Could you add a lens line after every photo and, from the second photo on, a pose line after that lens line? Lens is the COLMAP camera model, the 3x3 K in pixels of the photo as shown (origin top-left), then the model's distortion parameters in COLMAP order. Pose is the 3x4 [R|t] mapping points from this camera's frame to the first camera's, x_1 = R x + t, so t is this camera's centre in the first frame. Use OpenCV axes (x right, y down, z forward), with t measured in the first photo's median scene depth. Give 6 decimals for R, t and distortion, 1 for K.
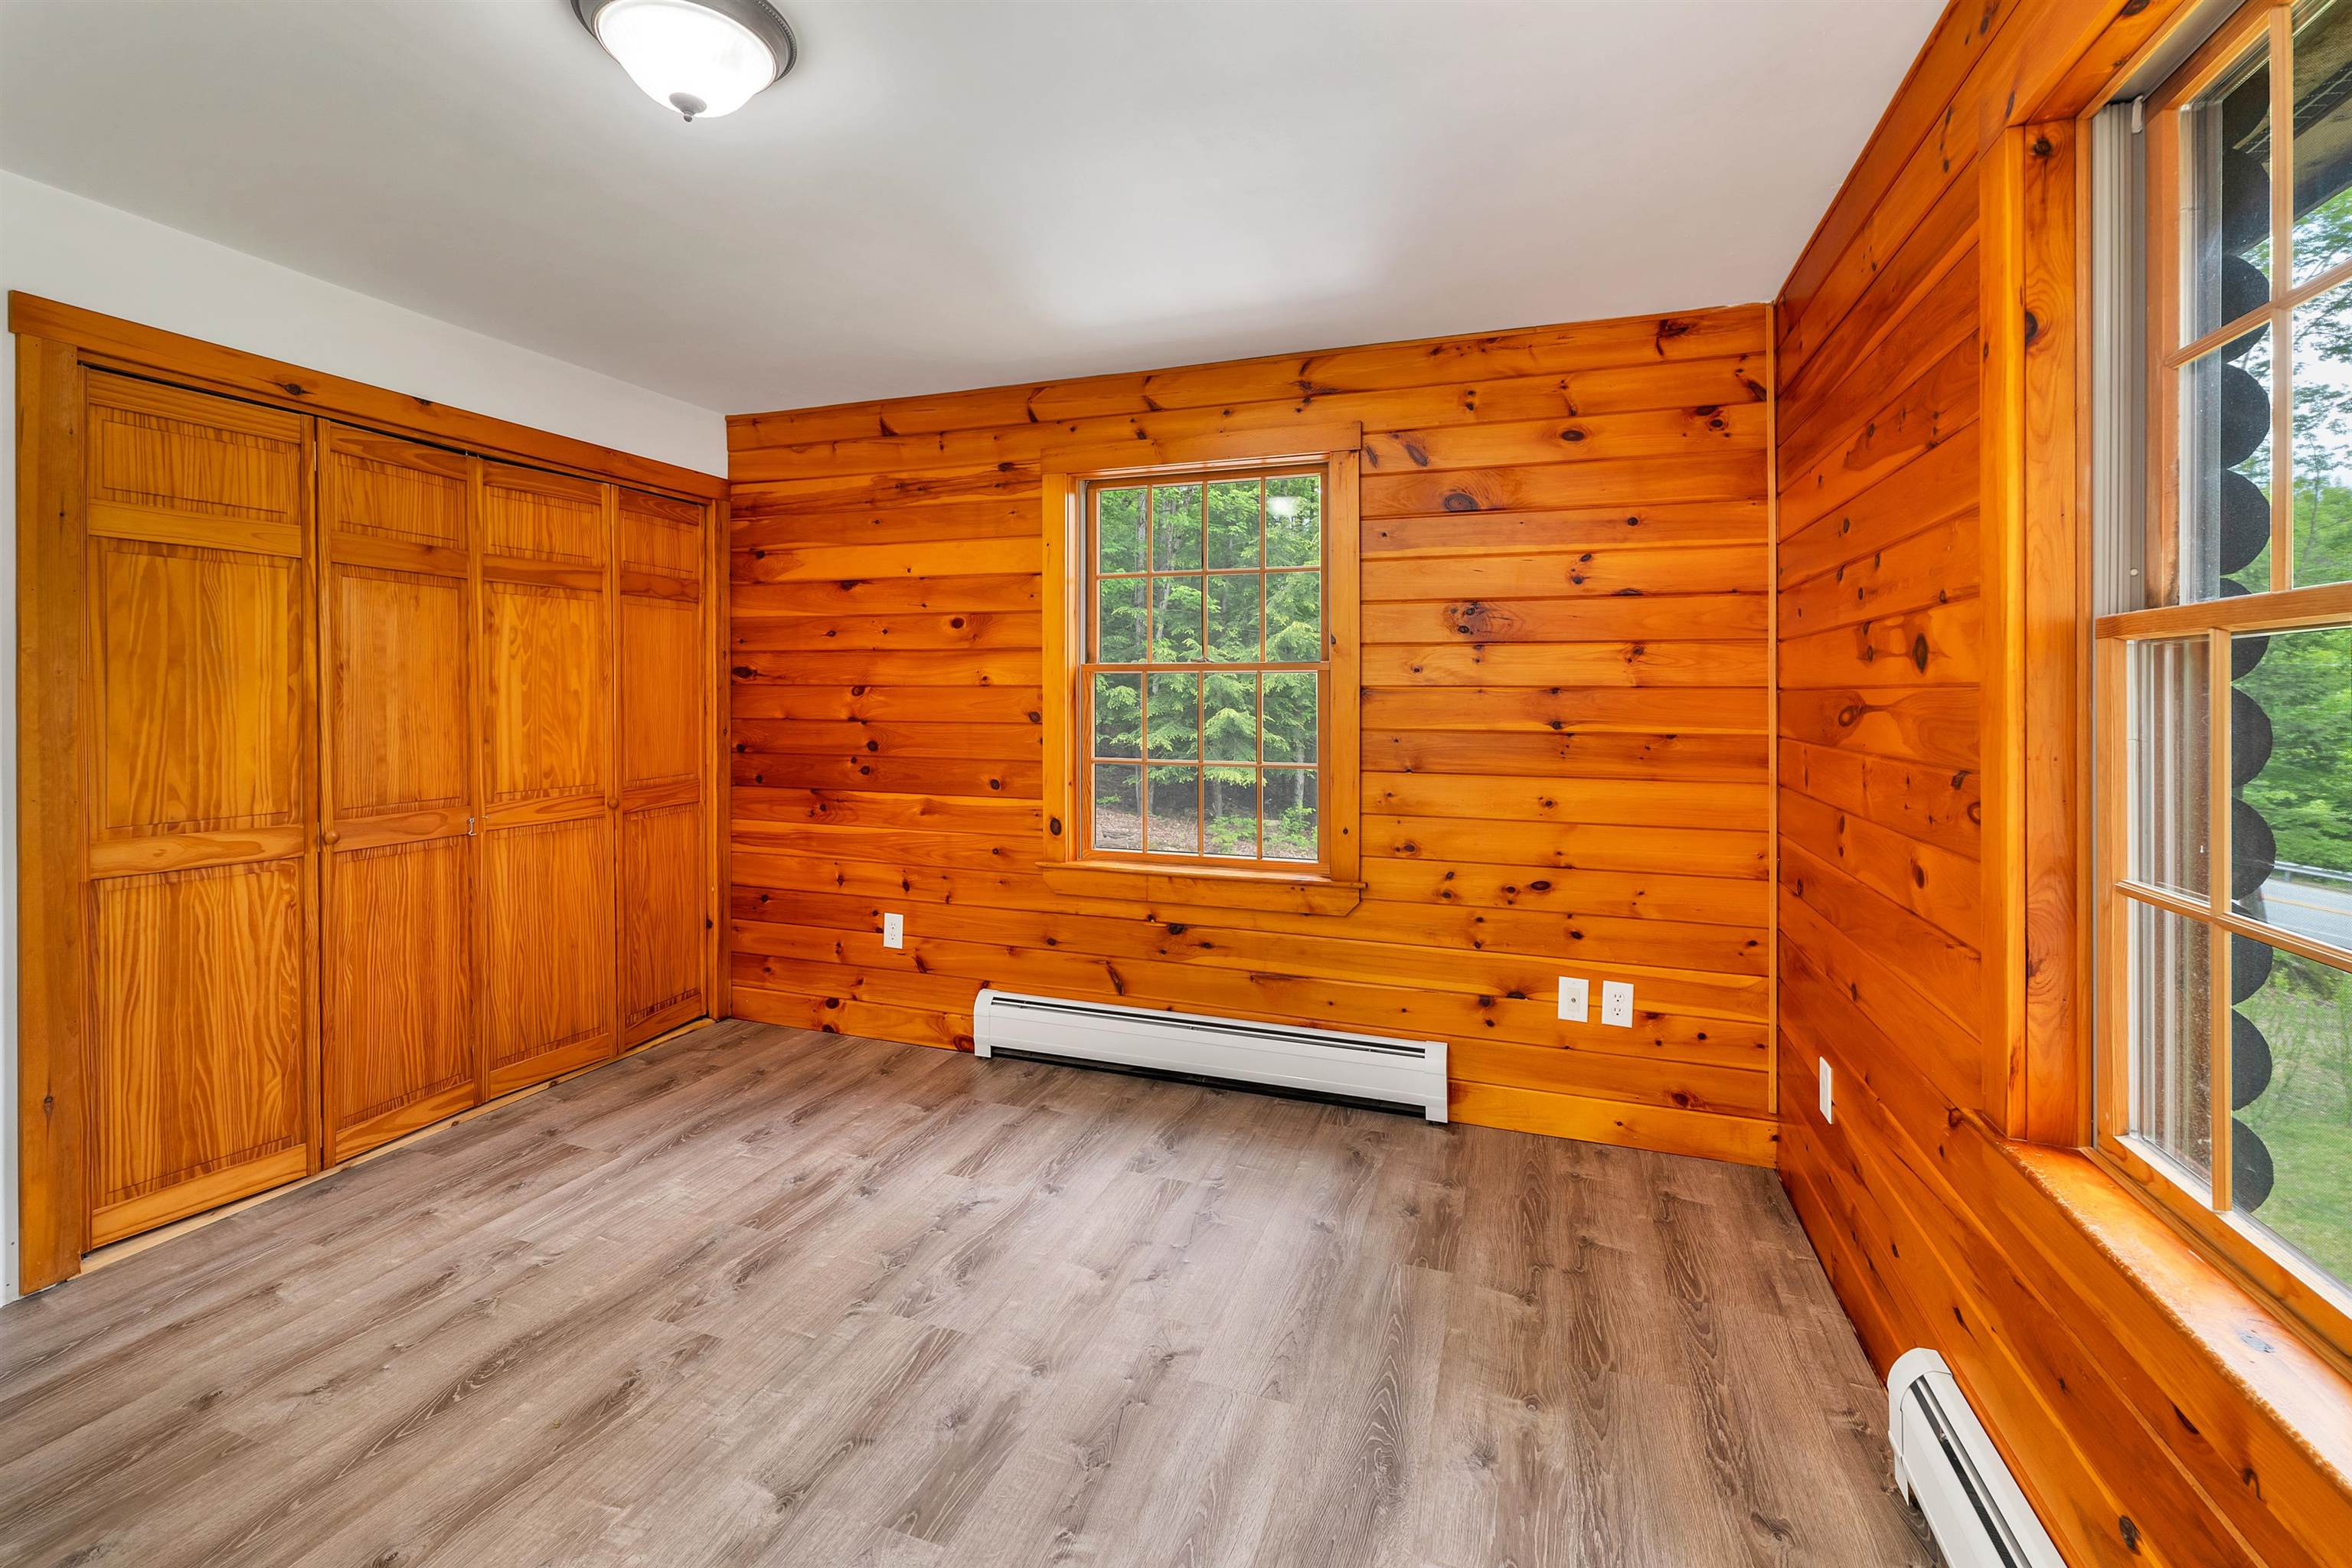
lens RADIAL K [[1014.0, 0, 1163.6], [0, 1014.0, 705.8], [0, 0, 1]] dist [-0.000151, 0.000067]
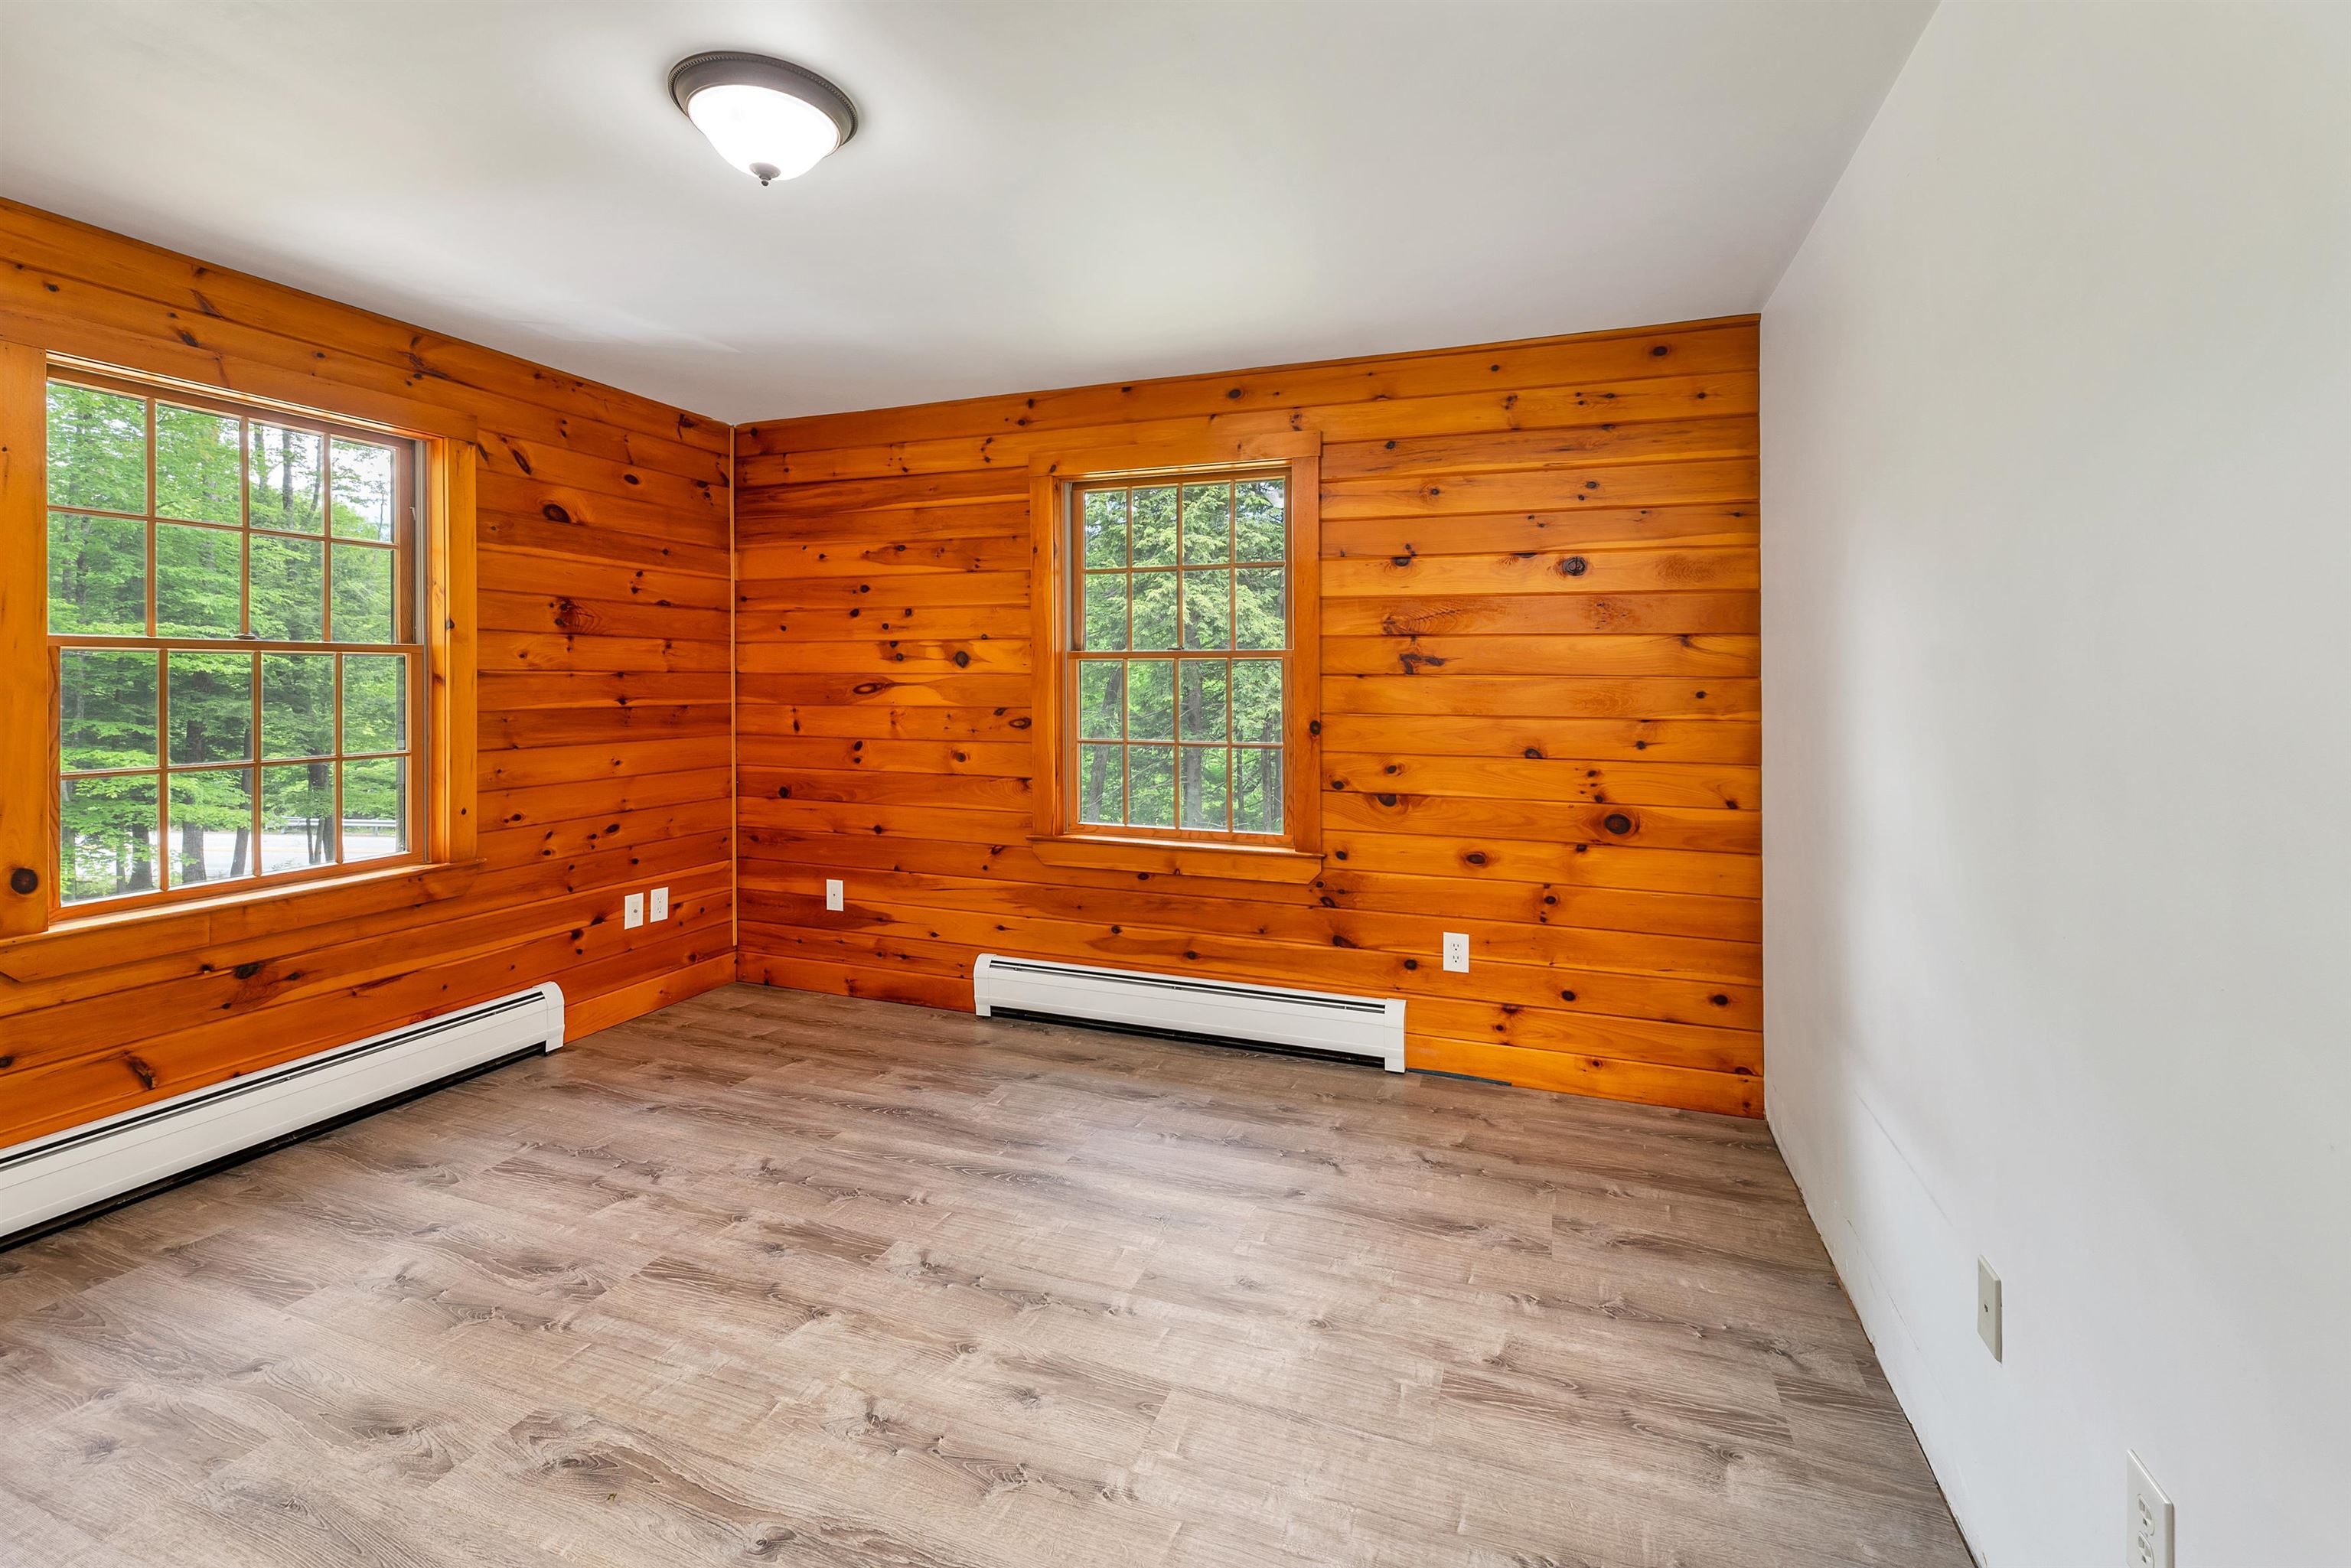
lens RADIAL K [[1028.3, 0, 1169.8], [0, 1028.3, 685.5], [0, 0, 1]] dist [0.001361, -0.000002]
pose [[0.005276, -0.012218, 0.999911, -0.929621], [0.010218, 0.999874, 0.012163, -0.009940], [-0.999934, 0.010153, 0.005400, 0.304848]]
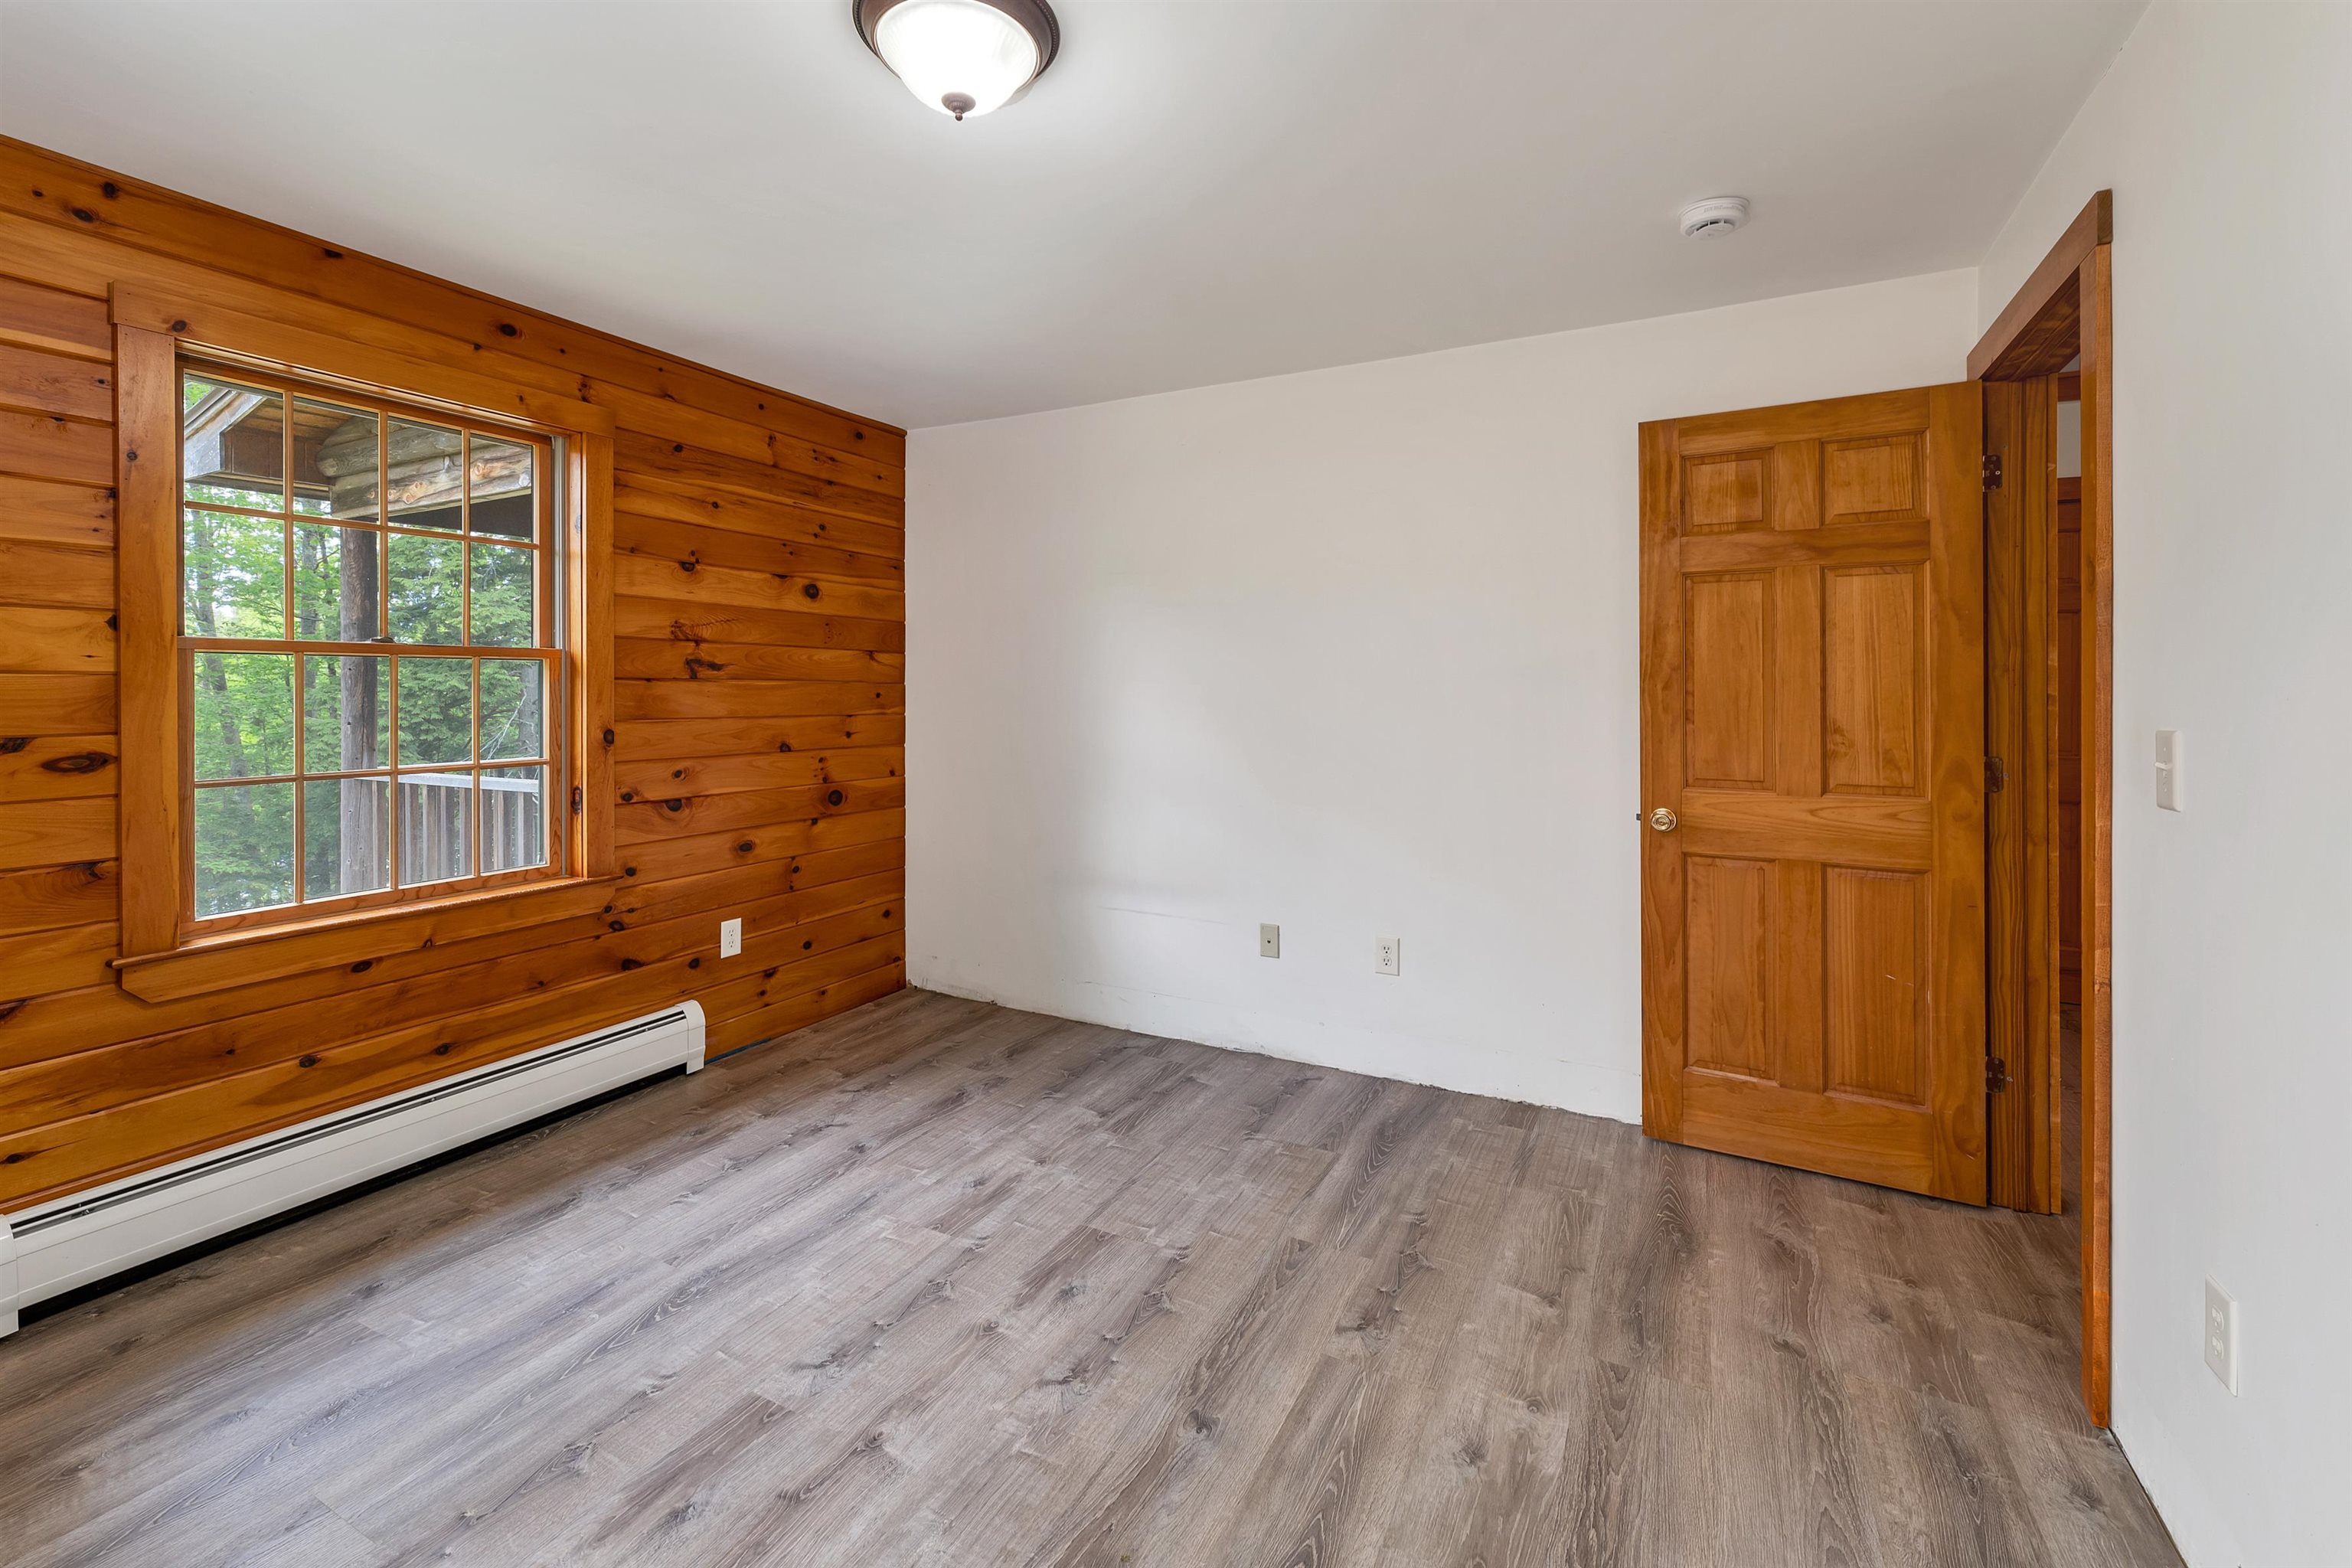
lens RADIAL K [[1004.7, 0, 1173.9], [0, 1004.7, 688.5], [0, 0, 1]] dist [0.000992, 0.000109]
pose [[-0.992545, -0.007774, 0.121628, -0.453879], [-0.006067, 0.999878, 0.014400, -0.014445], [-0.121725, 0.013554, -0.992471, 1.123411]]
